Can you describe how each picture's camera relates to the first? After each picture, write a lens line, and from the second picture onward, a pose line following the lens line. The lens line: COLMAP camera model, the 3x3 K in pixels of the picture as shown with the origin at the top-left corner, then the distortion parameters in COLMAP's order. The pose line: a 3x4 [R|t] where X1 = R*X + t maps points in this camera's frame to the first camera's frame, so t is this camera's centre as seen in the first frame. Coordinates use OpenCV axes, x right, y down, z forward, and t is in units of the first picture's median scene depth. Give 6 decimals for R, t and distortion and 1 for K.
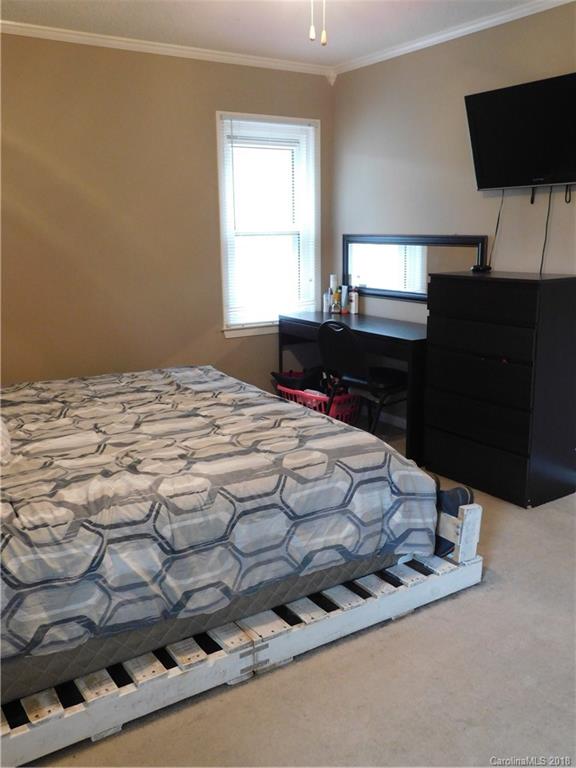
lens RADIAL K [[672.3, 0, 288.0], [0, 672.3, 384.0], [0, 0, 1]] dist [-0.000759, -0.005932]
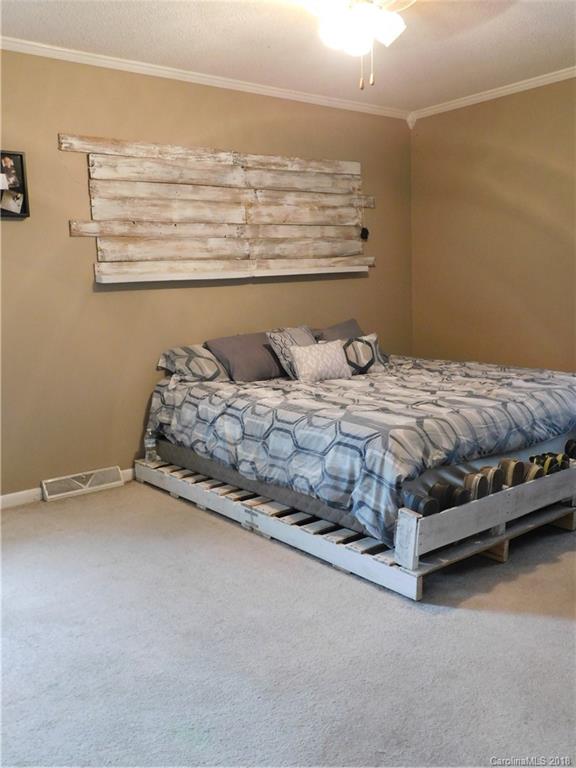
lens RADIAL K [[672.9, 0, 287.7], [0, 672.9, 385.2], [0, 0, 1]] dist [-0.003075, 0.001161]
pose [[0.119530, 0.177994, -0.976745, 1.319189], [-0.157228, 0.974777, 0.158395, -0.135438], [0.980302, 0.134639, 0.144501, 0.768071]]
